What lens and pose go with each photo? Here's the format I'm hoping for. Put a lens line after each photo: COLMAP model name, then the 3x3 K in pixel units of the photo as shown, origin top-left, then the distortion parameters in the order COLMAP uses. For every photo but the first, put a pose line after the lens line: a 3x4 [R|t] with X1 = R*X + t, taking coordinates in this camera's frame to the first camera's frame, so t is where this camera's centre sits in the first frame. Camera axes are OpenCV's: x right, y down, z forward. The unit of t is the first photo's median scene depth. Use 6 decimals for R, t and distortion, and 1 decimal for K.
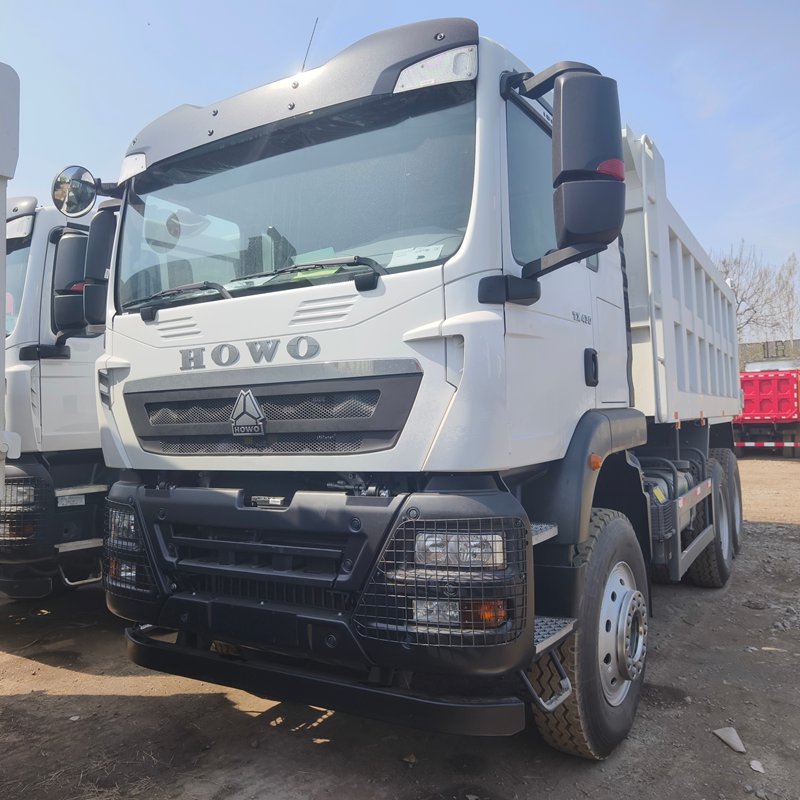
lens RADIAL K [[723.6, 0, 400.0], [0, 723.6, 400.0], [0, 0, 1]] dist [0.065101, -0.086721]
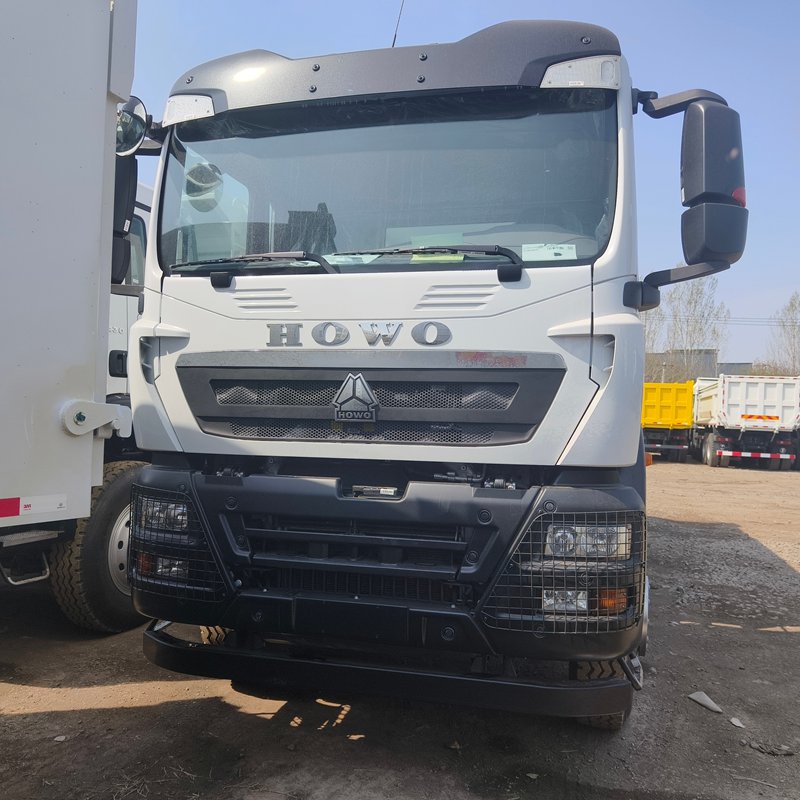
lens RADIAL K [[721.2, 0, 399.7], [0, 721.2, 407.9], [0, 0, 1]] dist [0.054484, -0.076381]
pose [[0.946089, 0.049797, 0.320057, -0.455258], [-0.057651, 0.998223, 0.015104, 0.013584], [-0.318736, -0.032741, 0.947278, 0.094910]]
